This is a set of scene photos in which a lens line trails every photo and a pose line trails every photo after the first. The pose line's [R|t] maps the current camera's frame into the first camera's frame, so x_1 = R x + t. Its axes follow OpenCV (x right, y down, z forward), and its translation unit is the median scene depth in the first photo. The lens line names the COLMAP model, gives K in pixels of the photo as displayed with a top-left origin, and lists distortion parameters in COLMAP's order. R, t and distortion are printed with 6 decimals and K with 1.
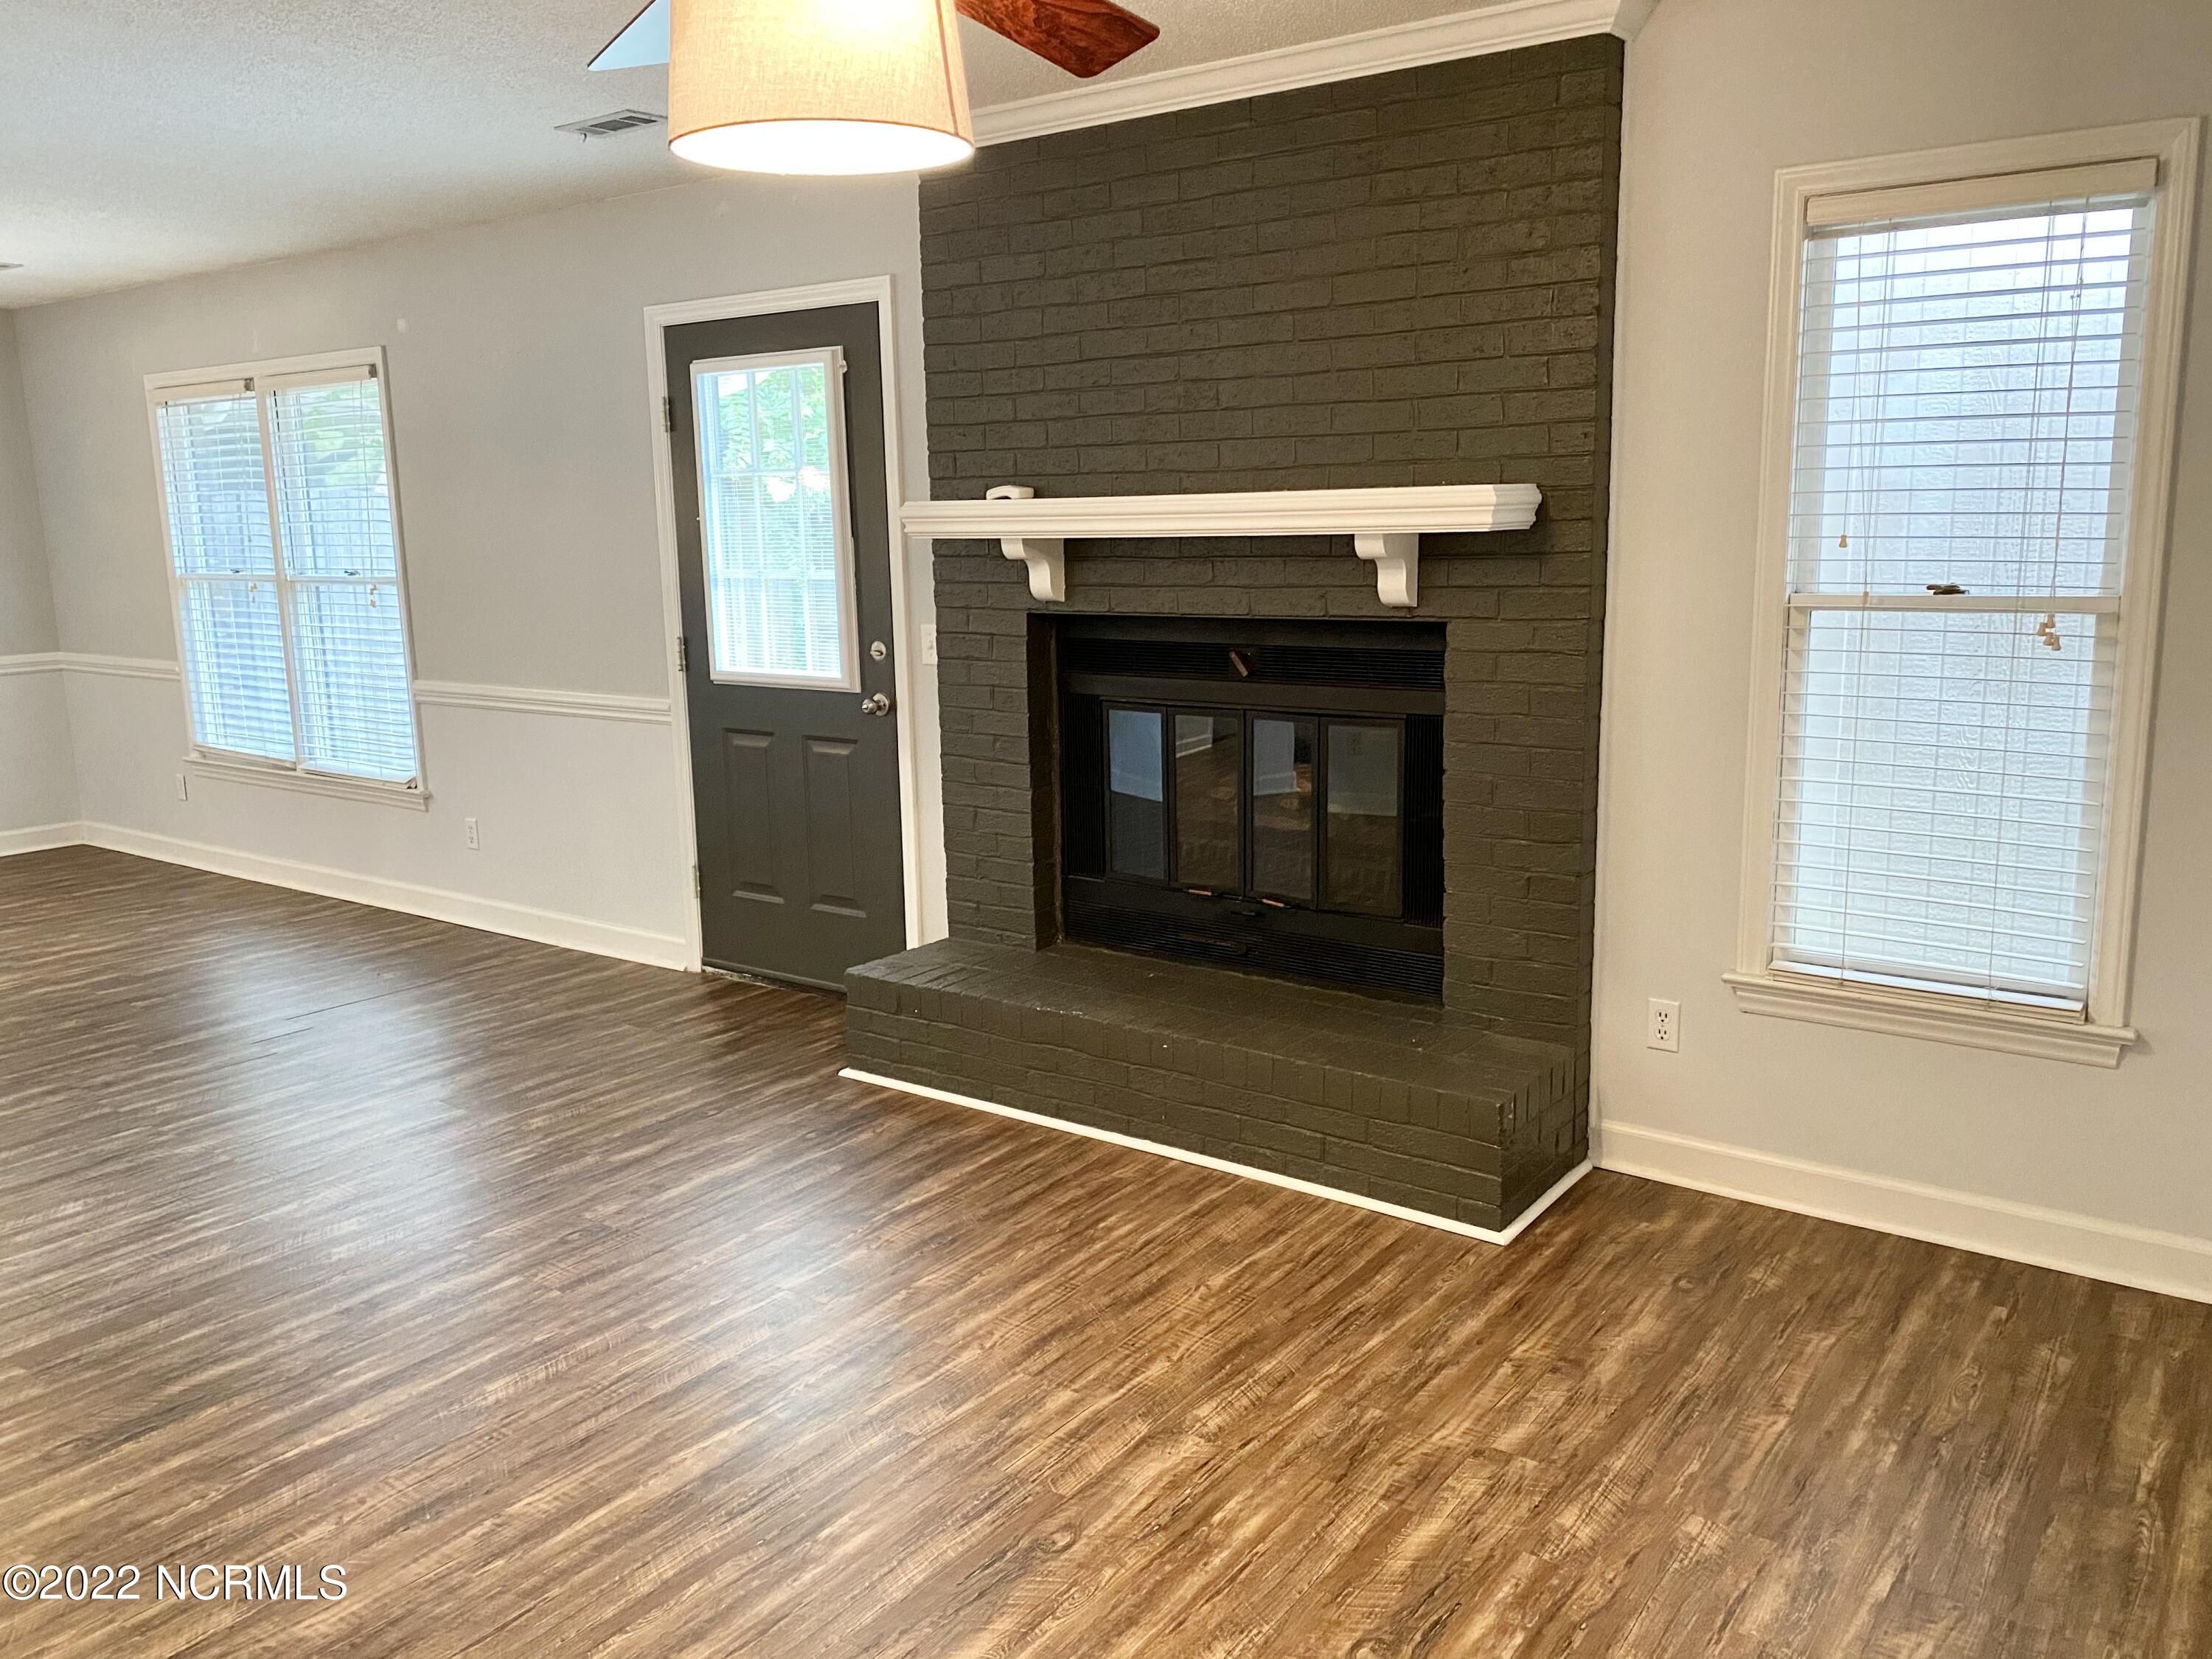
lens RADIAL K [[1759.6, 0, 1106.0], [0, 1759.6, 829.5], [0, 0, 1]] dist [0.006229, -0.002148]
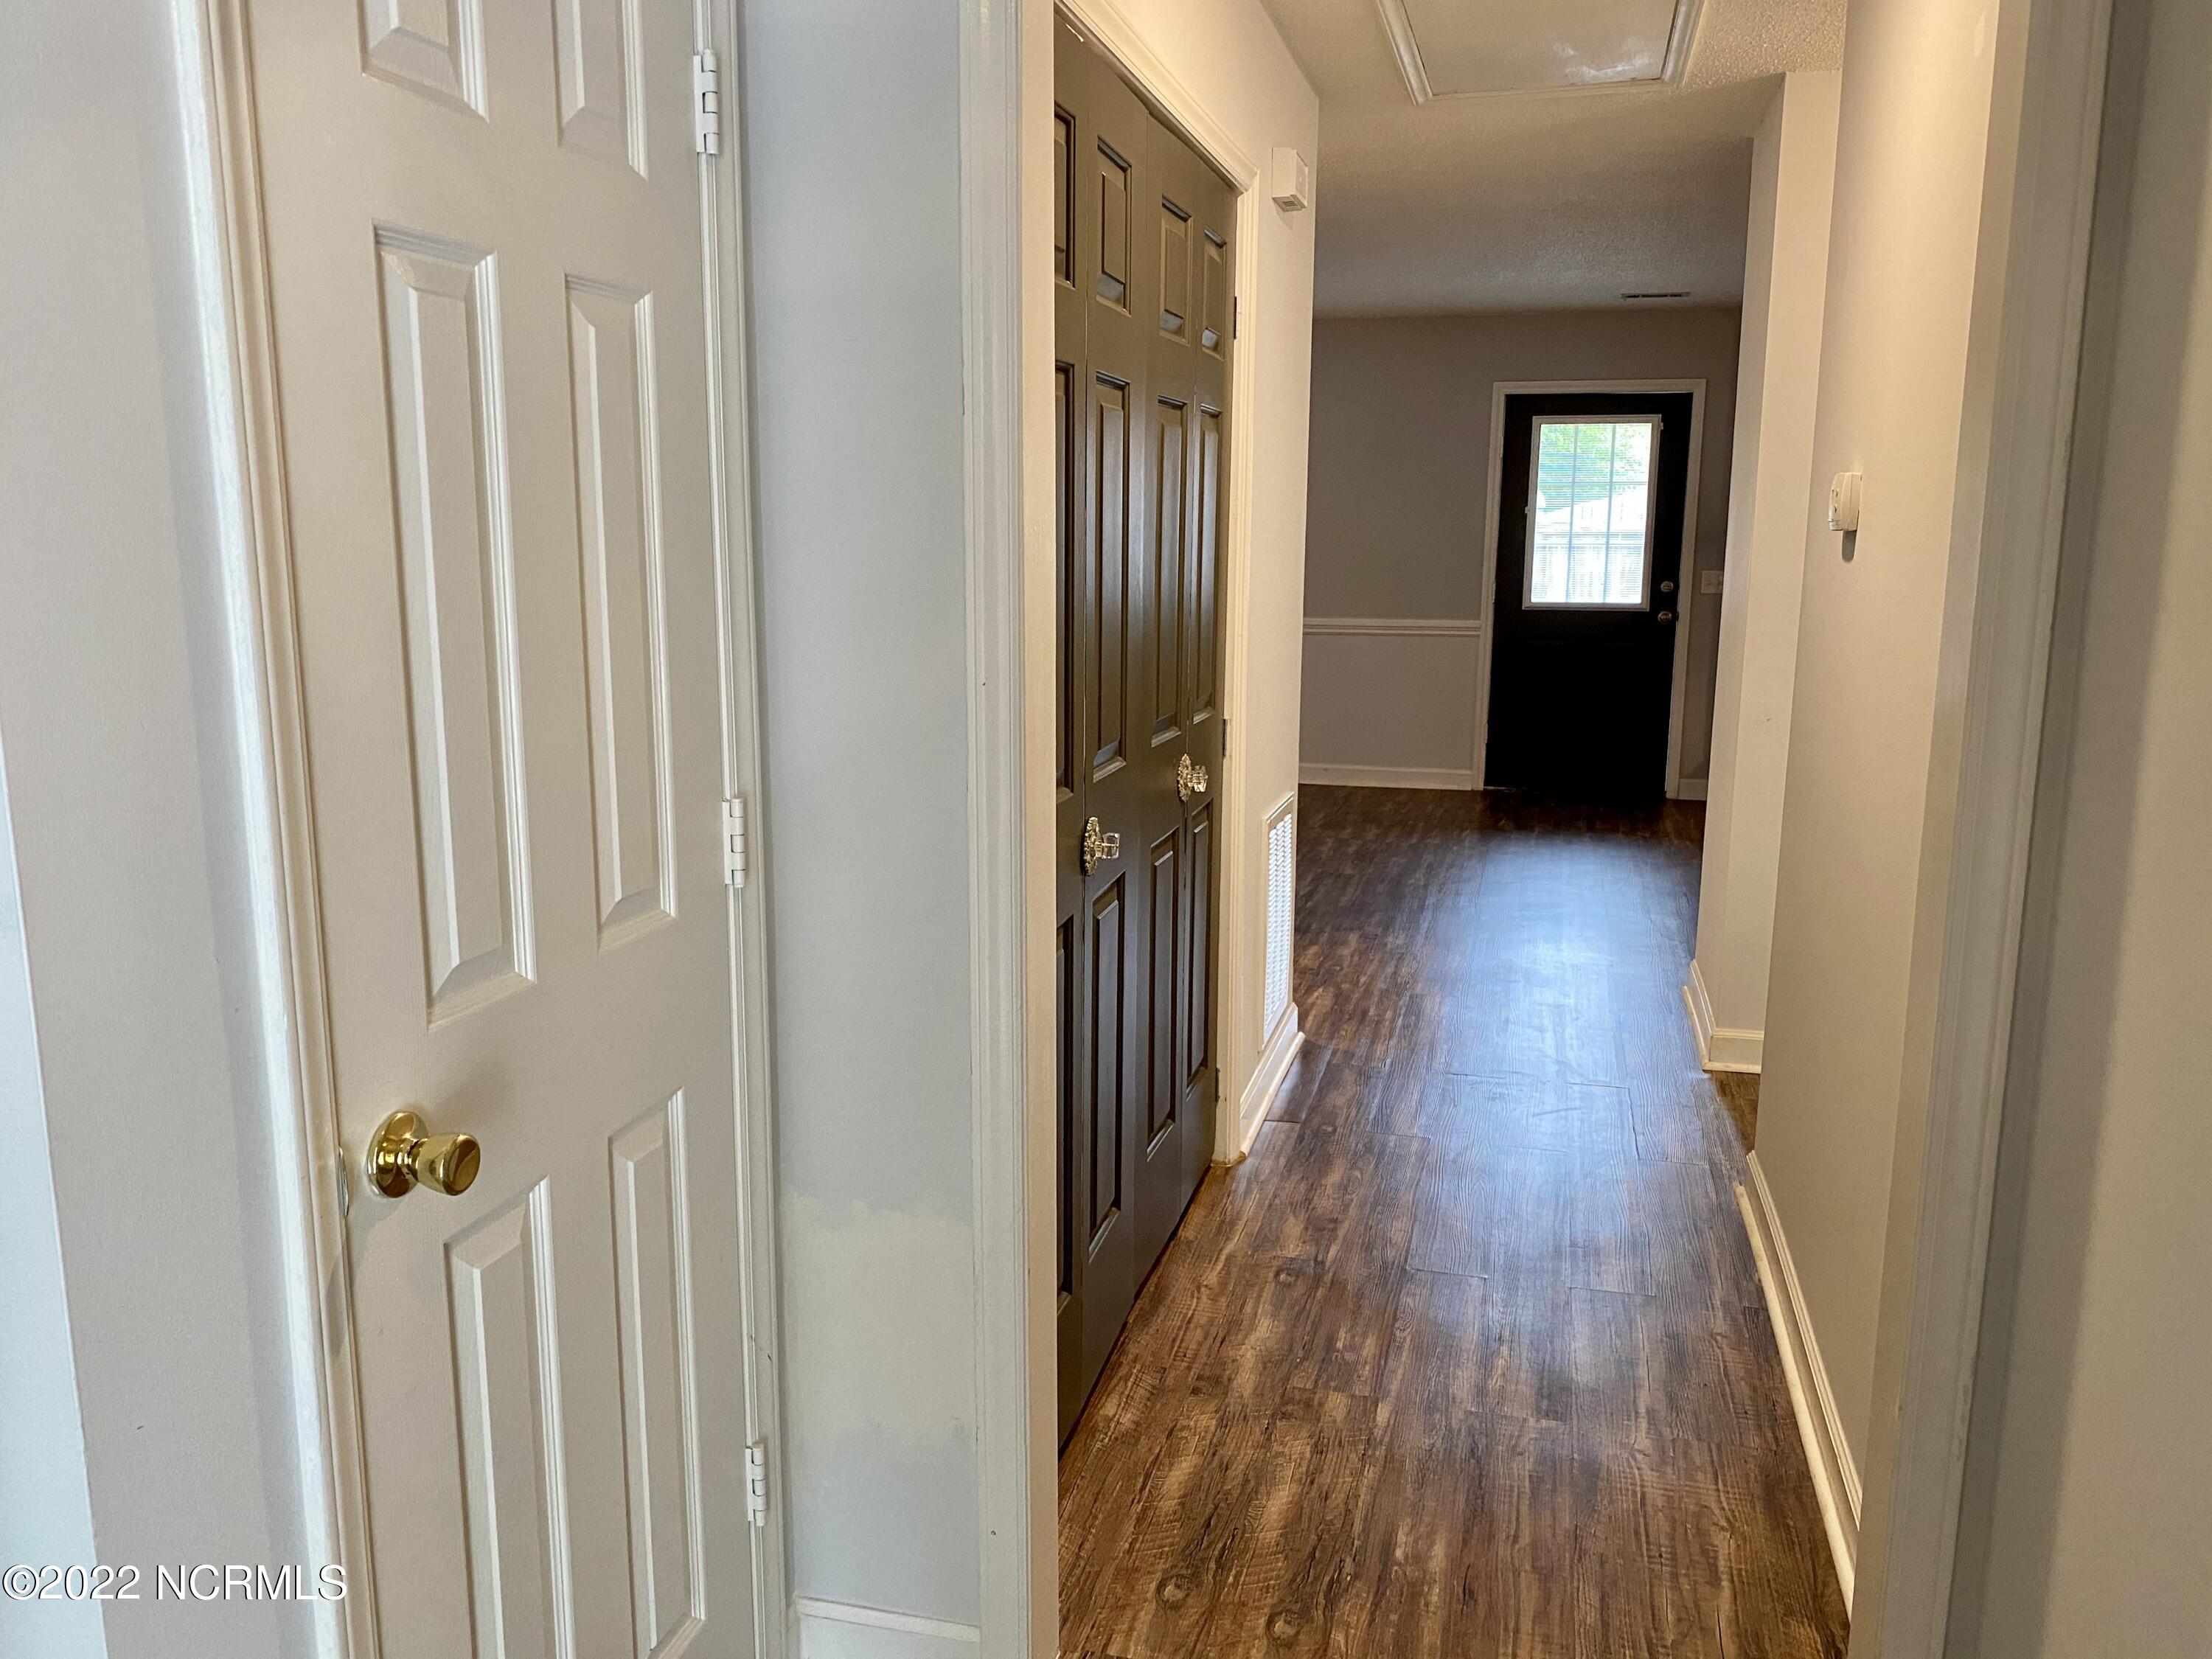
lens RADIAL K [[1653.0, 0, 1106.0], [0, 1653.0, 829.5], [0, 0, 1]] dist [0.053637, -0.043442]
pose [[0.918655, -0.042365, 0.392783, -1.638739], [0.044757, 0.998993, 0.003072, 0.137938], [-0.392518, 0.014757, 0.919626, -0.386914]]
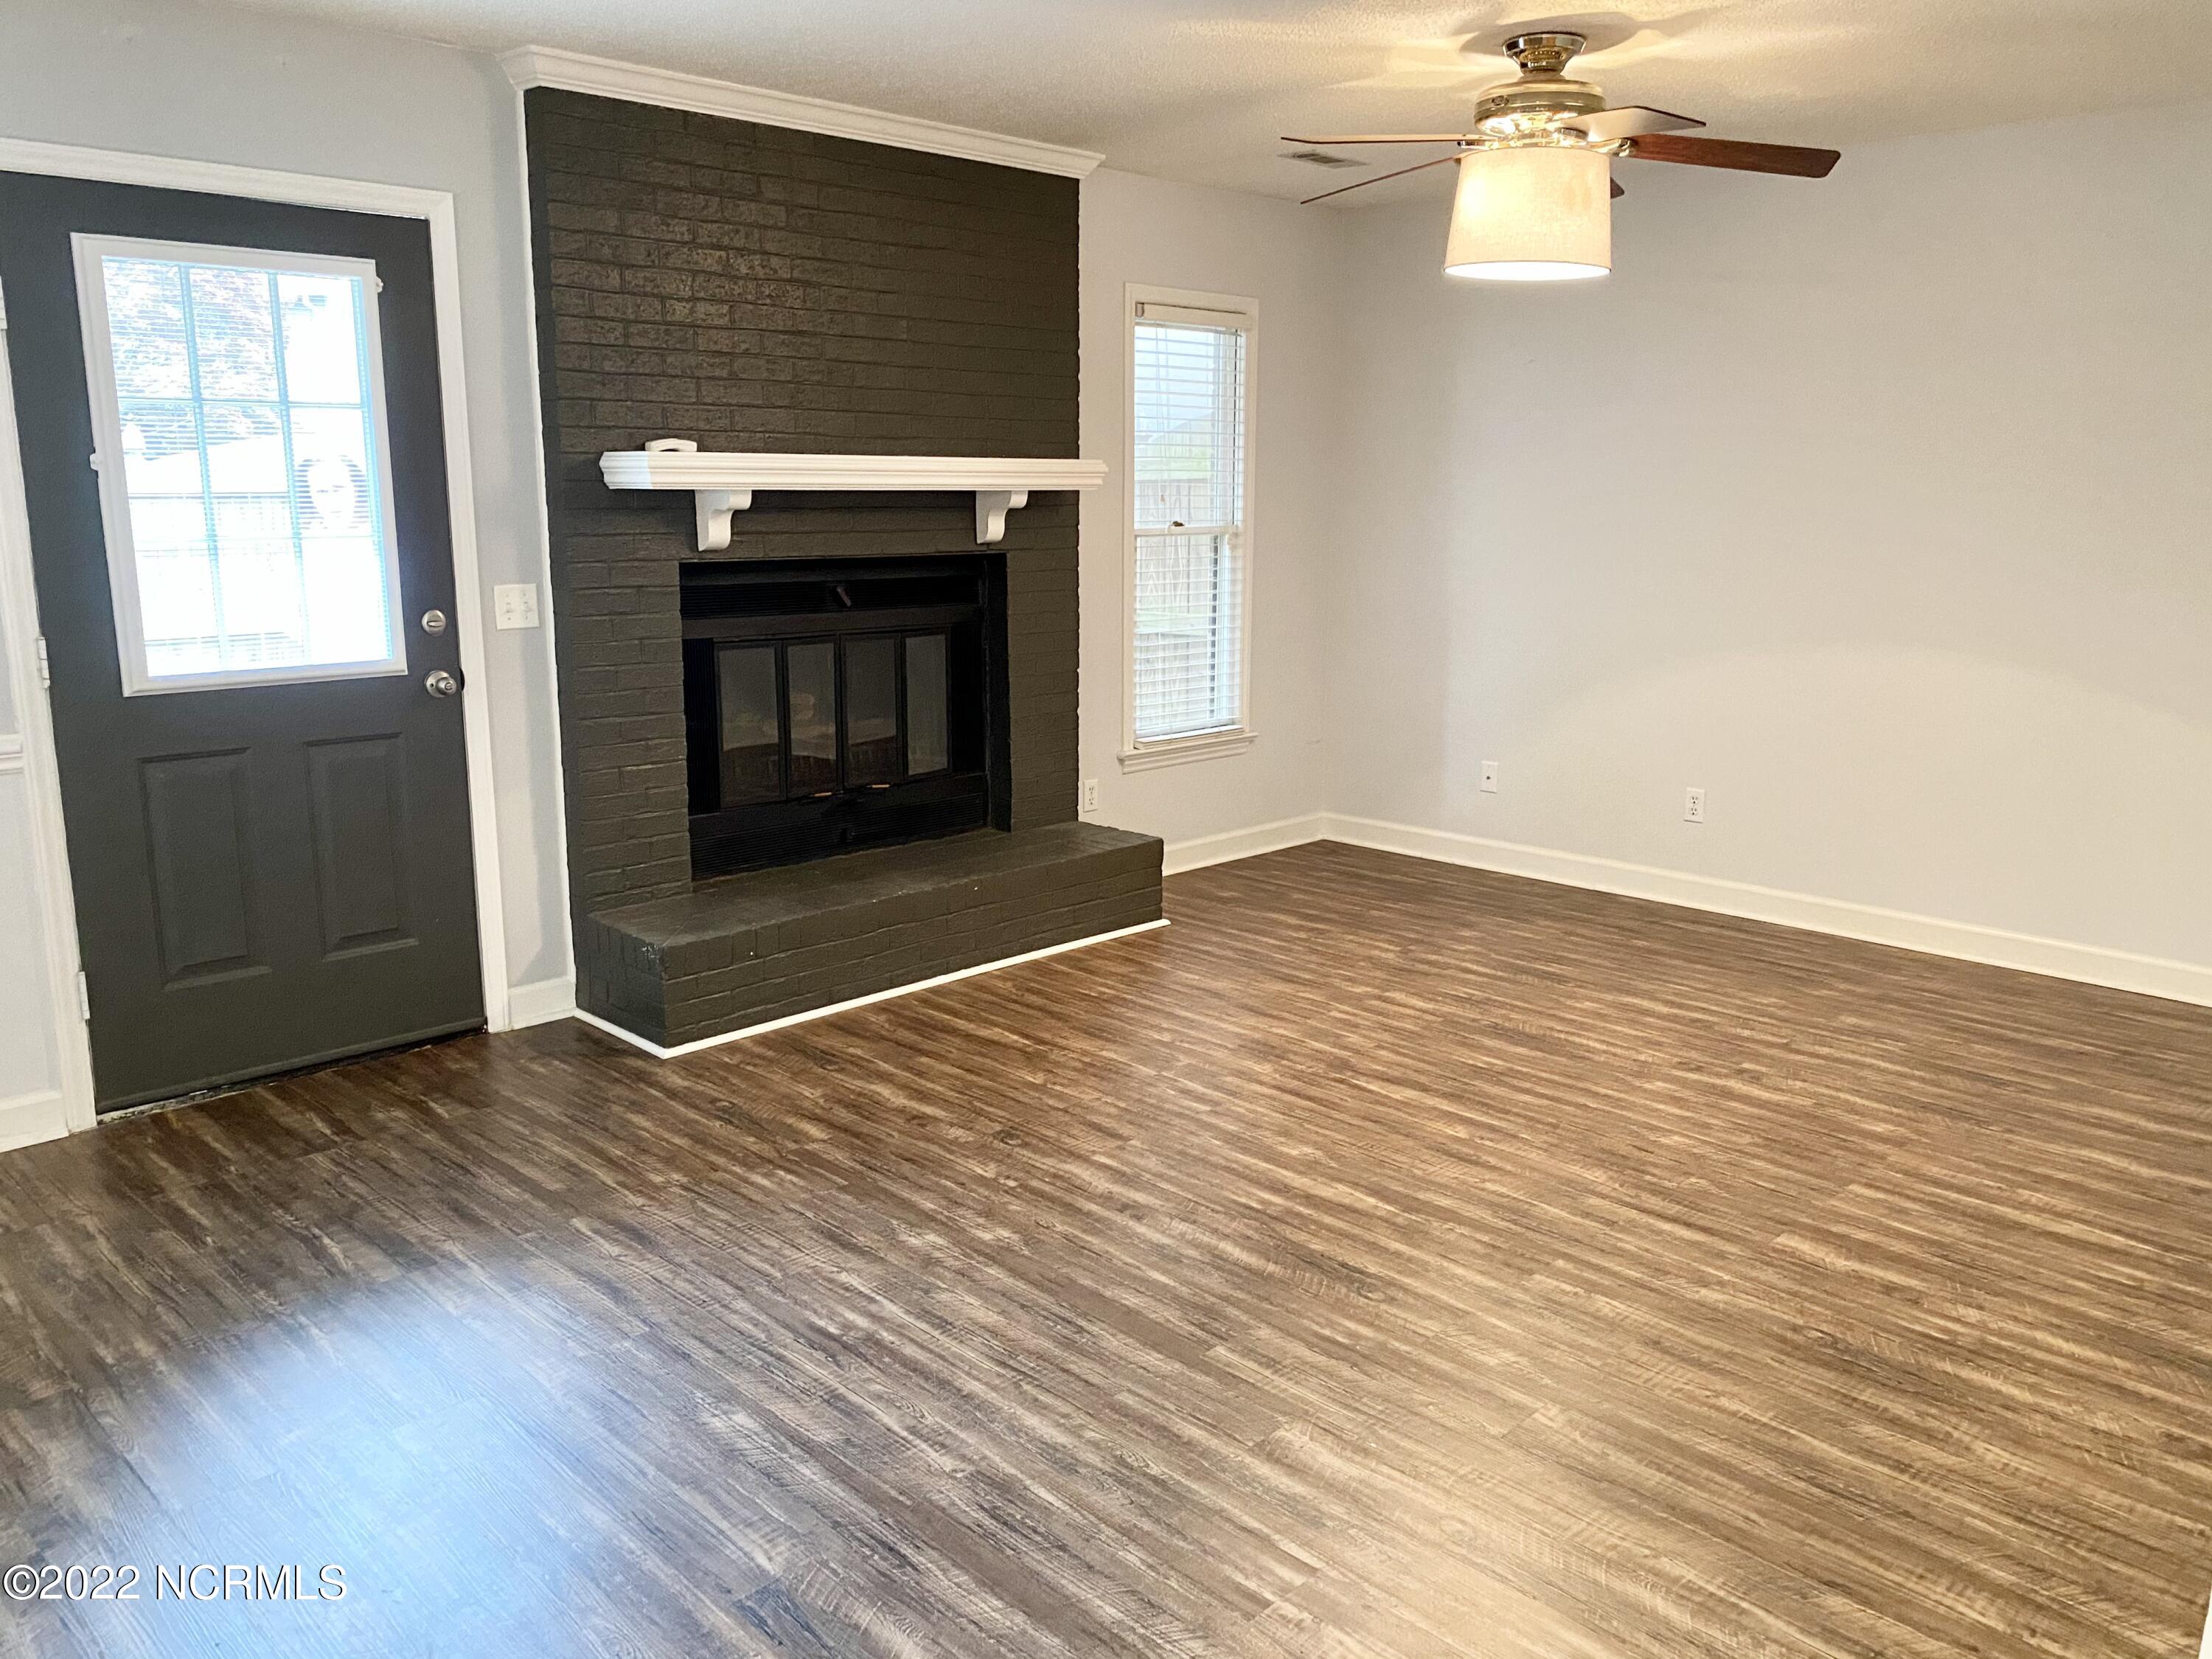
lens RADIAL K [[1705.4, 0, 1187.8], [0, 1705.4, 822.7], [0, 0, 1]] dist [0.064680, -0.113407]
pose [[0.100322, -0.172400, 0.979905, -1.165444], [0.177553, 0.972167, 0.152861, -0.085815], [-0.978984, 0.158650, 0.128140, 0.680710]]
